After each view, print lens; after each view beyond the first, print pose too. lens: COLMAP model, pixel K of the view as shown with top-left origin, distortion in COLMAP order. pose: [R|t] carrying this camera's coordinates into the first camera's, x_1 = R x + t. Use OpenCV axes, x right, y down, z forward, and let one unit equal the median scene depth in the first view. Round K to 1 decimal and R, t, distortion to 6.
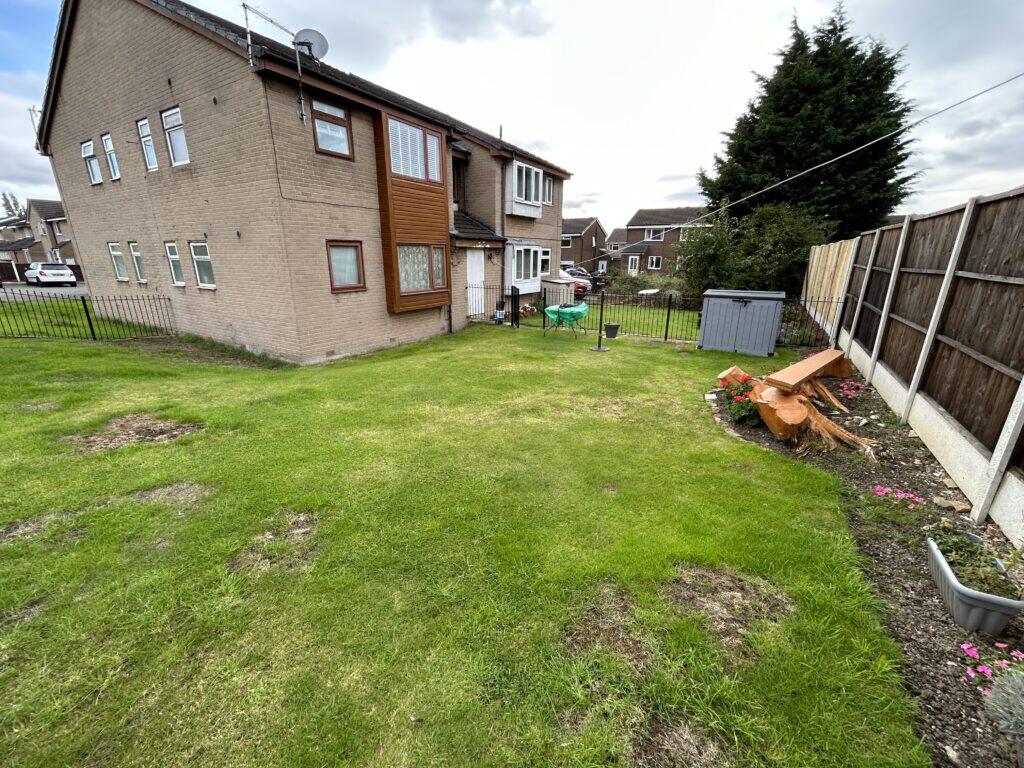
lens RADIAL K [[416.6, 0, 512.0], [0, 416.6, 384.0], [0, 0, 1]] dist [0.000705, 0.000147]
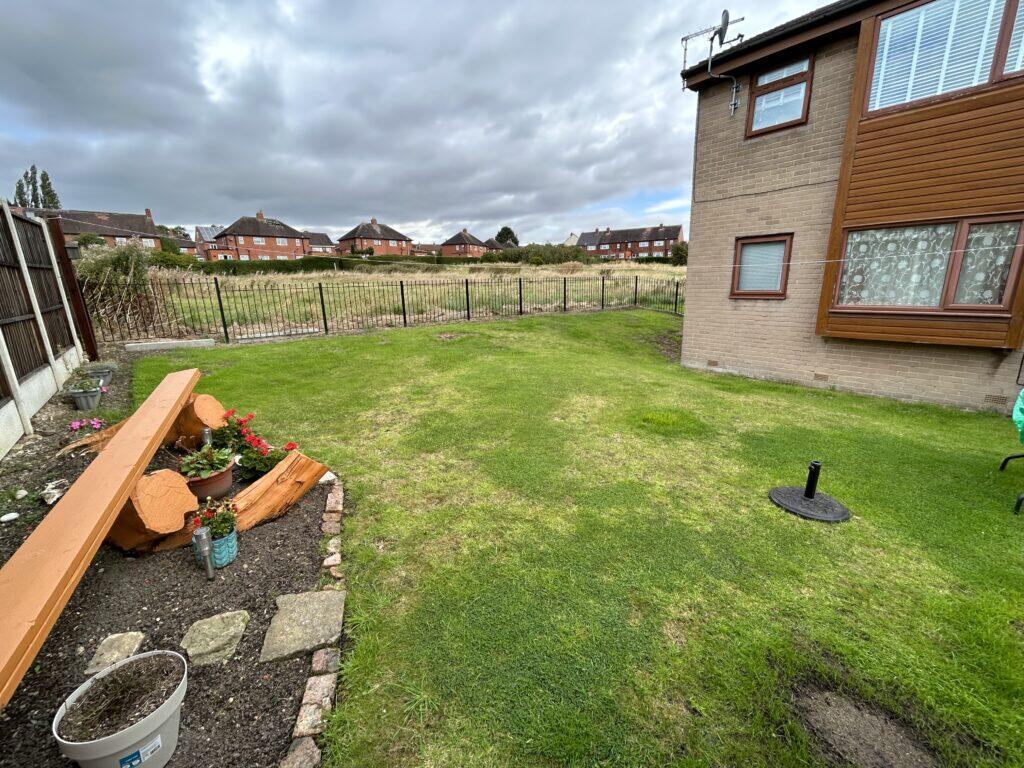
lens RADIAL K [[416.6, 0, 512.0], [0, 416.6, 384.0], [0, 0, 1]] dist [0.000705, 0.000147]
pose [[-0.313648, 0.231772, -0.920818, 0.567937], [-0.261000, 0.911355, 0.318292, -0.214431], [0.912964, 0.340166, -0.225353, 0.846904]]
